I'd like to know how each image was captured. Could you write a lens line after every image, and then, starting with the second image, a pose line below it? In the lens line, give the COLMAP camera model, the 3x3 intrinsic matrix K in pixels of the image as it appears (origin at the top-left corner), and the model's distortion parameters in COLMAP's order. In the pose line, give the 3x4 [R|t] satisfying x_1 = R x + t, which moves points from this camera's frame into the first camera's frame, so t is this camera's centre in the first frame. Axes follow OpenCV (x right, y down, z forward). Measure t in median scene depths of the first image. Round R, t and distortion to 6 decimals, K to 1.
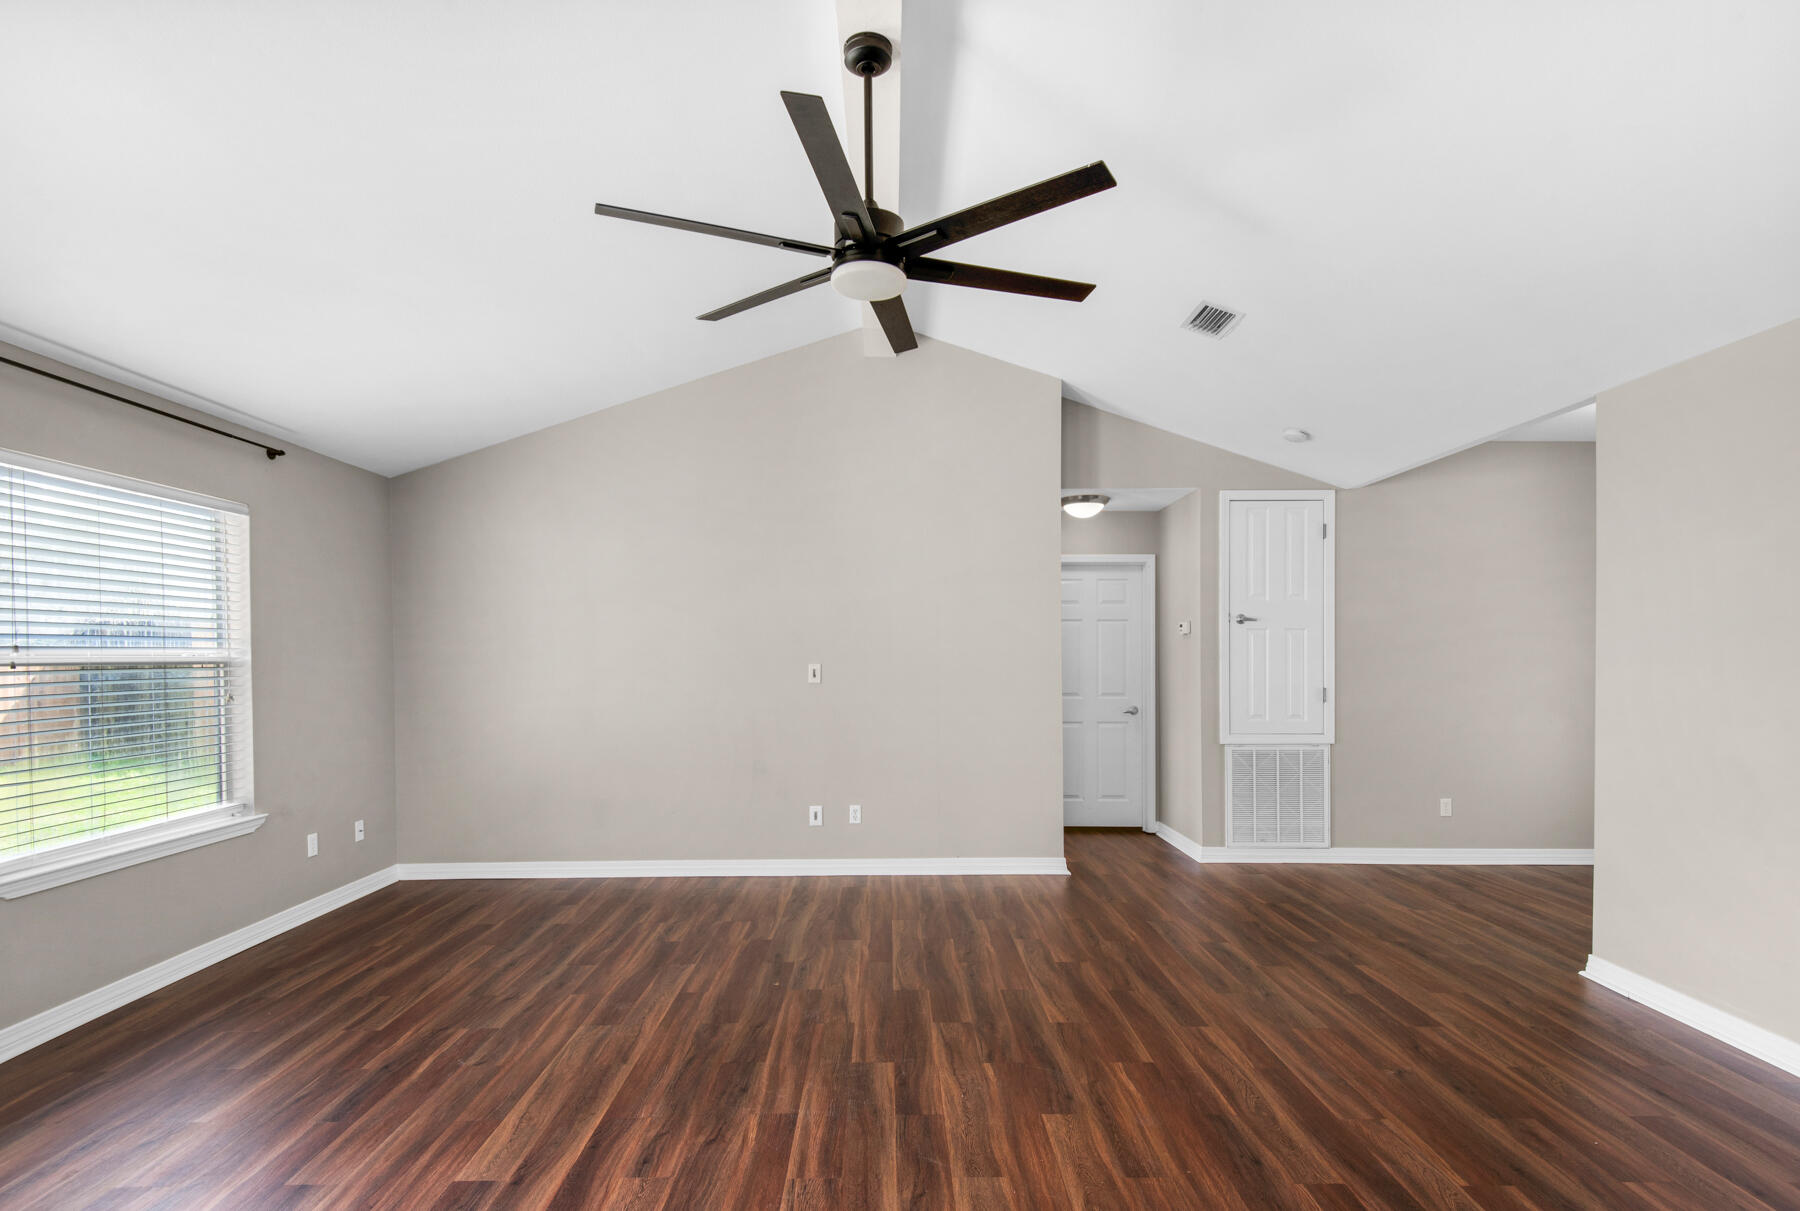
lens RADIAL K [[876.7, 0, 883.0], [0, 876.7, 650.3], [0, 0, 1]] dist [0.043896, -0.024616]
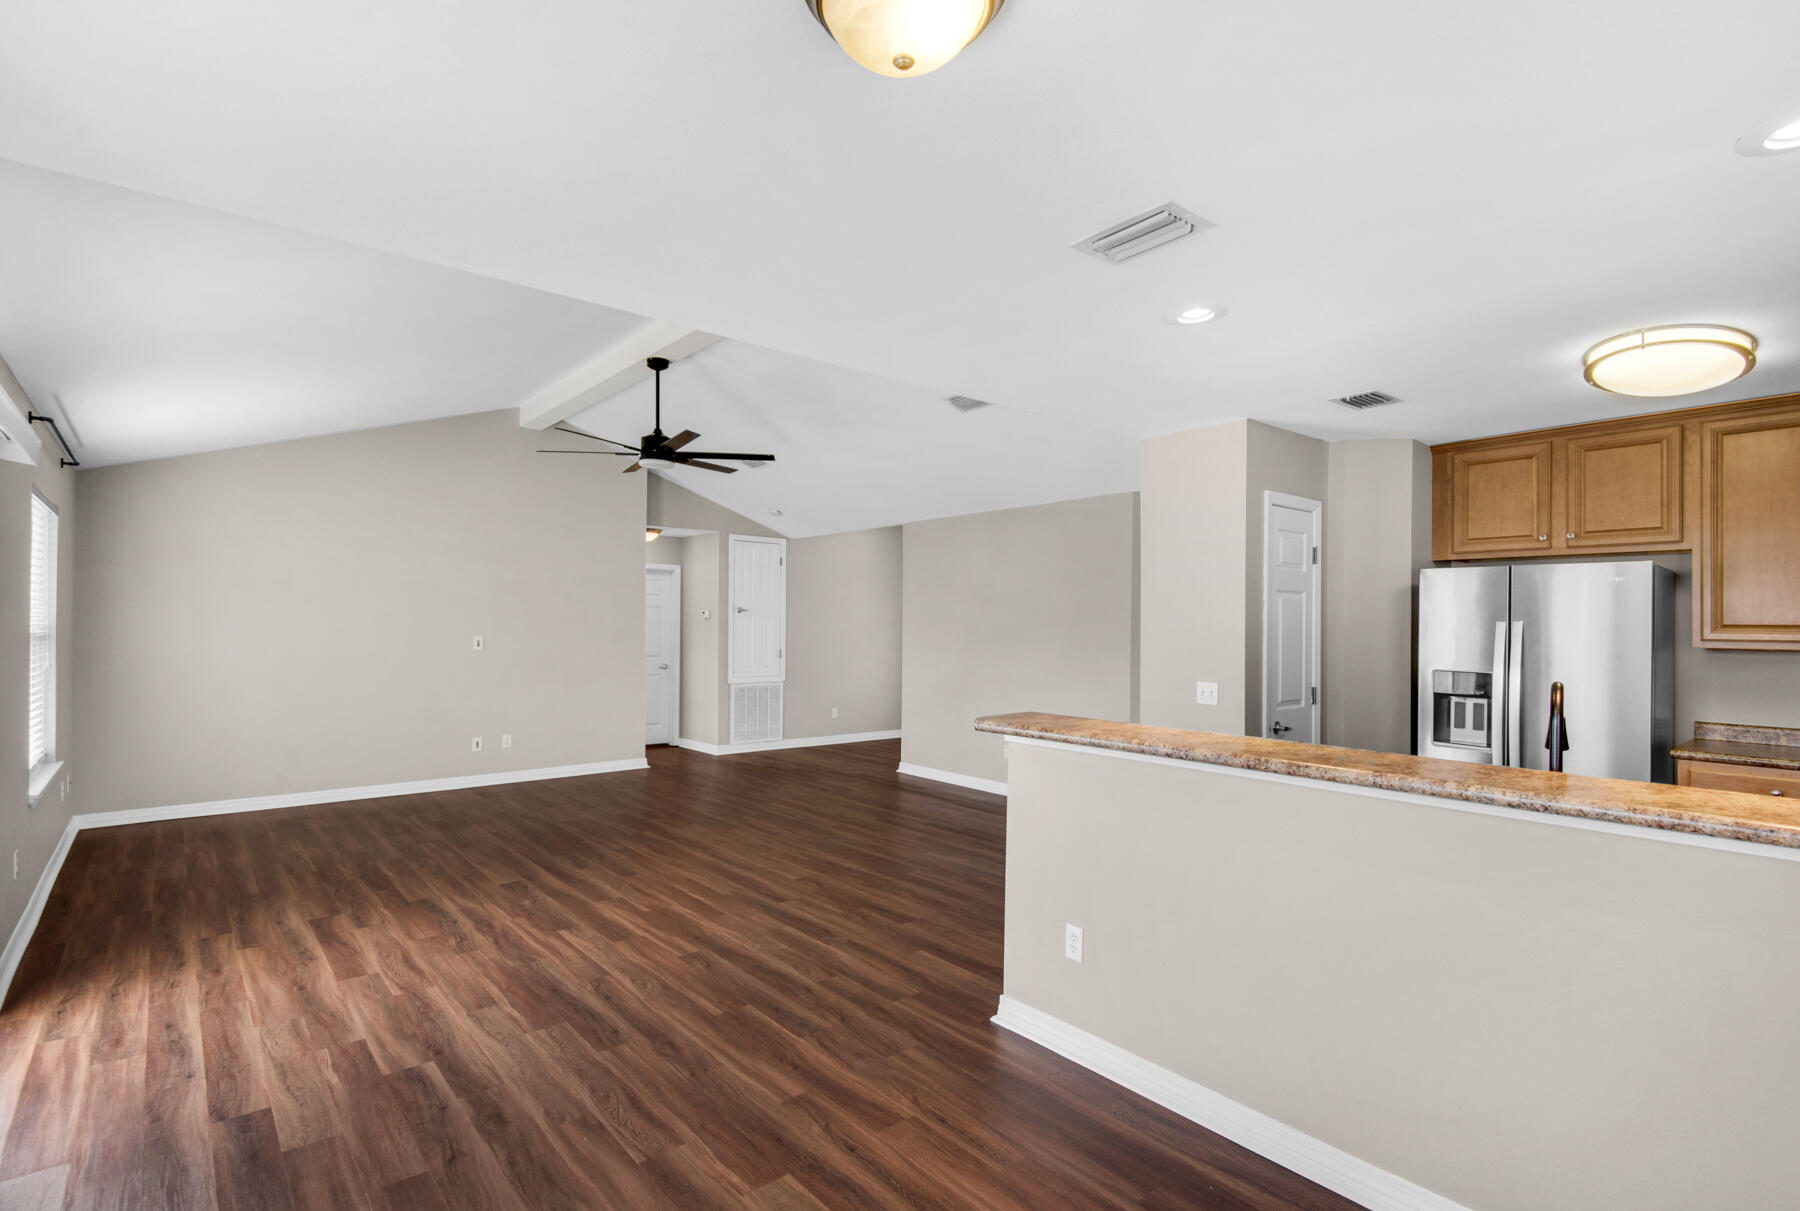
lens RADIAL K [[850.9, 0, 910.4], [0, 850.9, 611.2], [0, 0, 1]] dist [0.034036, -0.017608]
pose [[0.753982, 0.021055, 0.656558, -0.643175], [-0.013581, 0.999772, -0.016465, -0.016273], [-0.656755, 0.003497, 0.754096, -0.686448]]
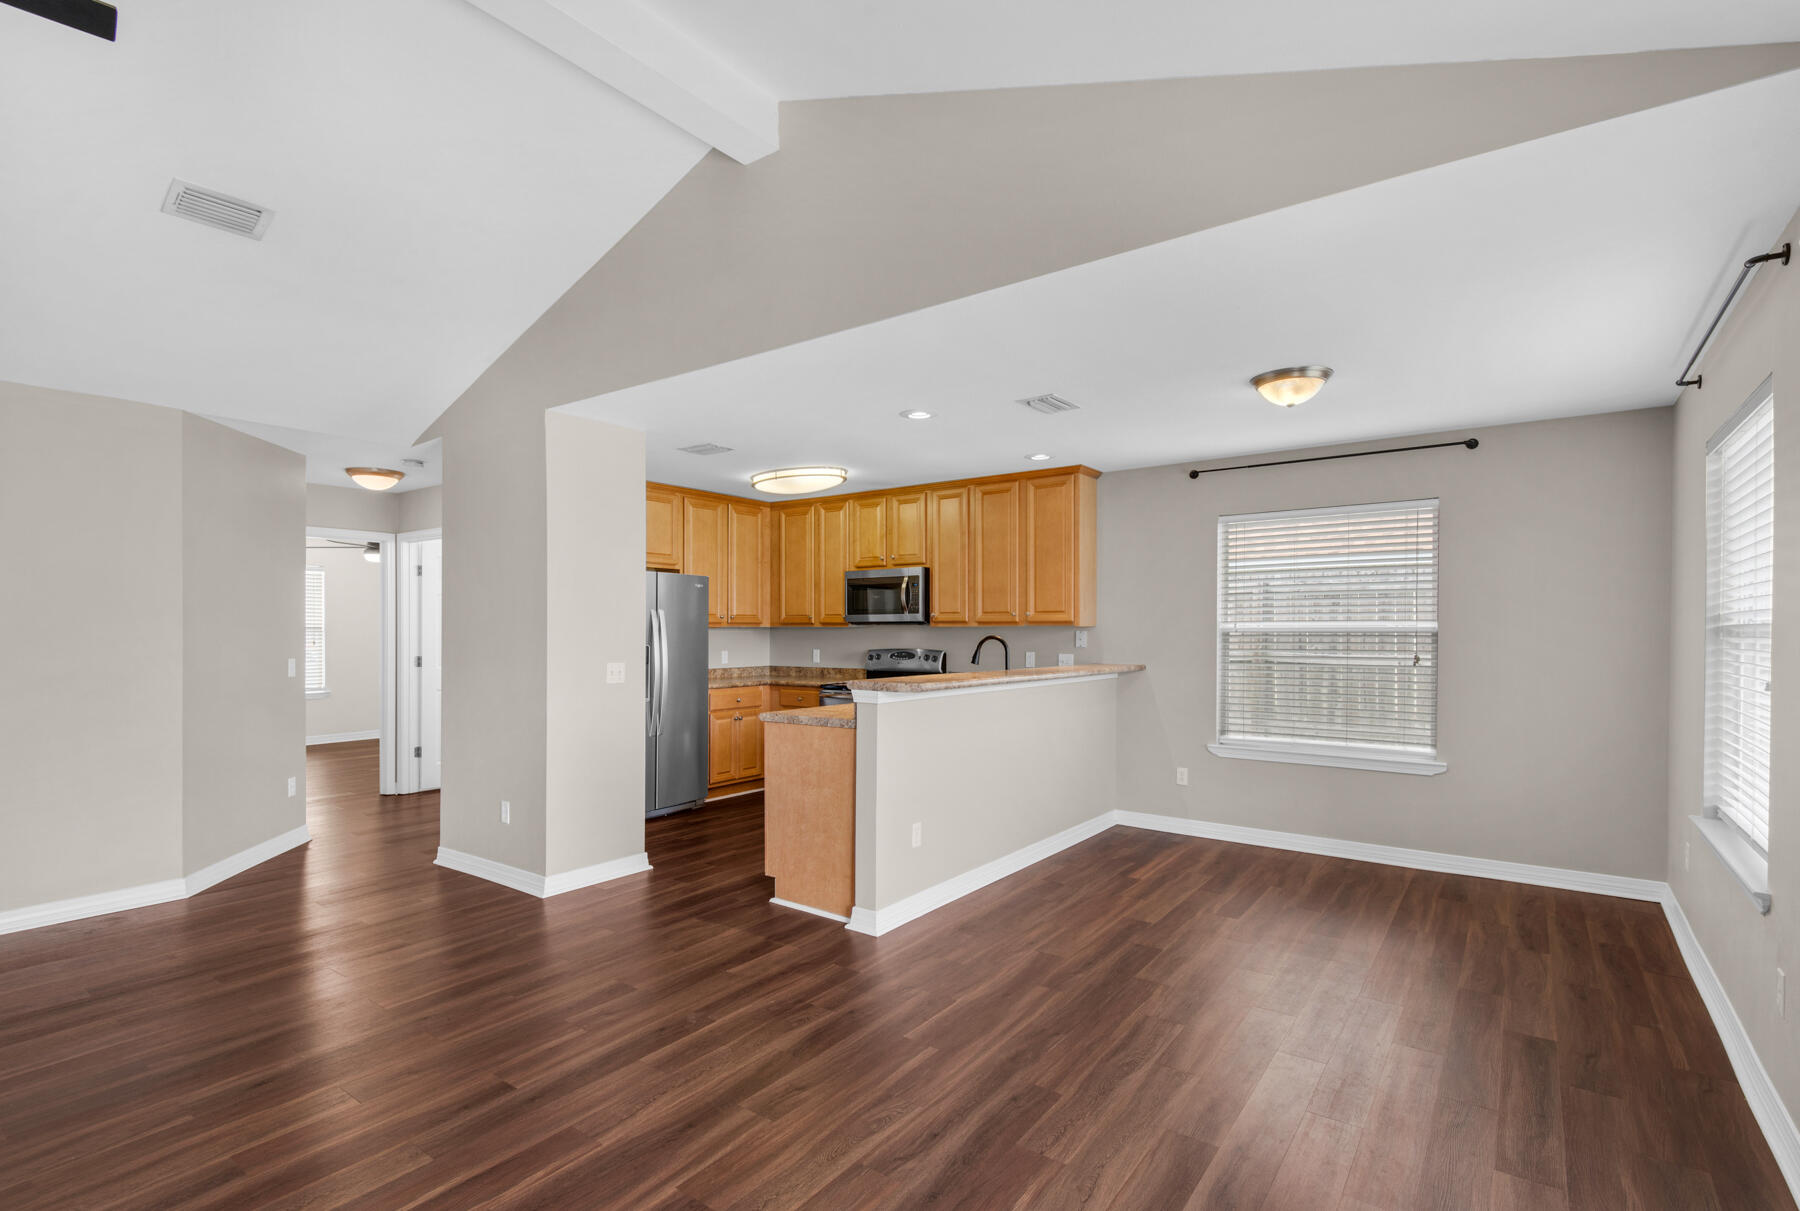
lens RADIAL K [[837.1, 0, 869.2], [0, 837.1, 641.6], [0, 0, 1]] dist [0.038413, -0.016538]
pose [[-0.788198, -0.006252, 0.615390, -0.624473], [0.000439, 0.999942, 0.010721, 0.009766], [-0.615422, 0.008720, -0.788150, 0.609720]]
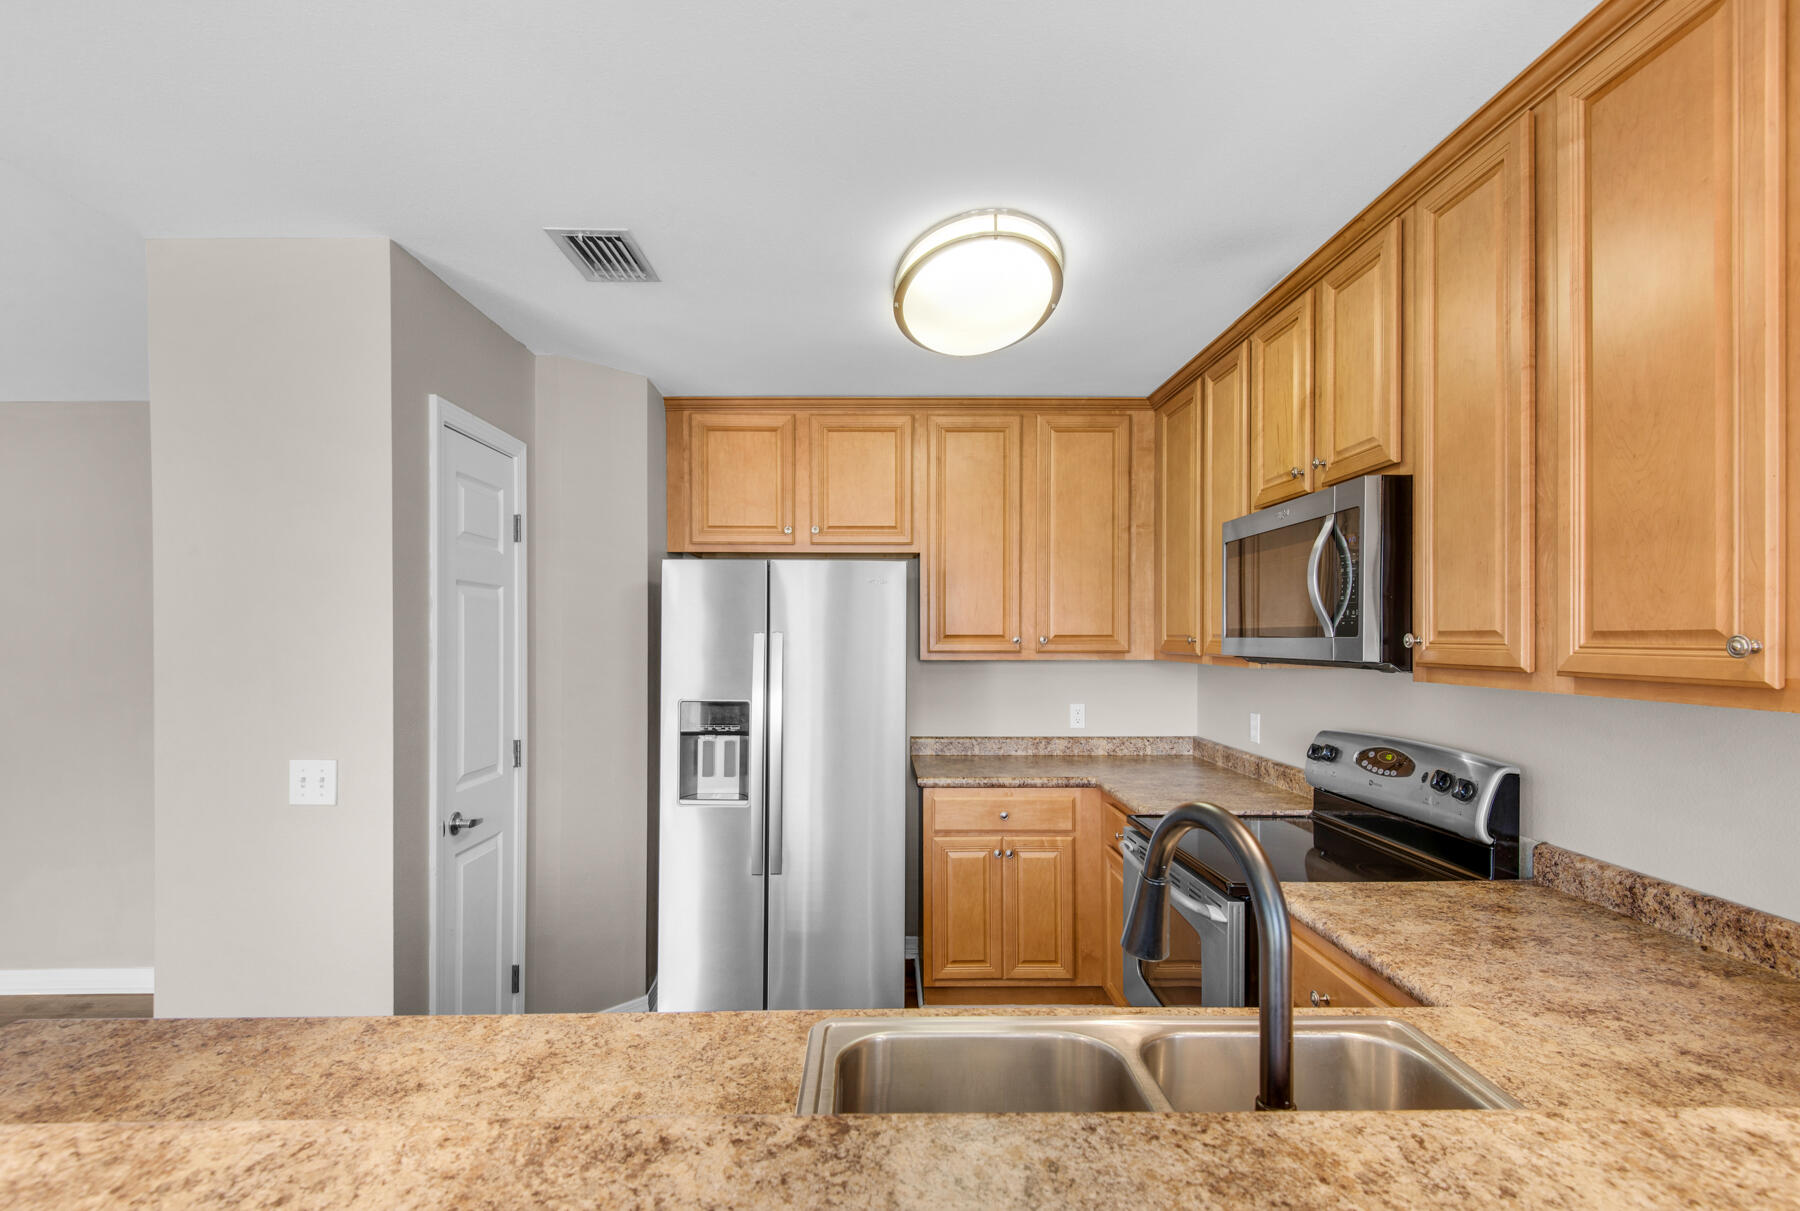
lens RADIAL K [[829.9, 0, 883.8], [0, 829.9, 644.8], [0, 0, 1]] dist [0.029246, -0.030136]
pose [[-0.025871, -0.006177, 0.999646, -0.165781], [-0.001057, 0.999981, 0.006152, -0.025209], [-0.999665, -0.000897, -0.025877, -0.455145]]
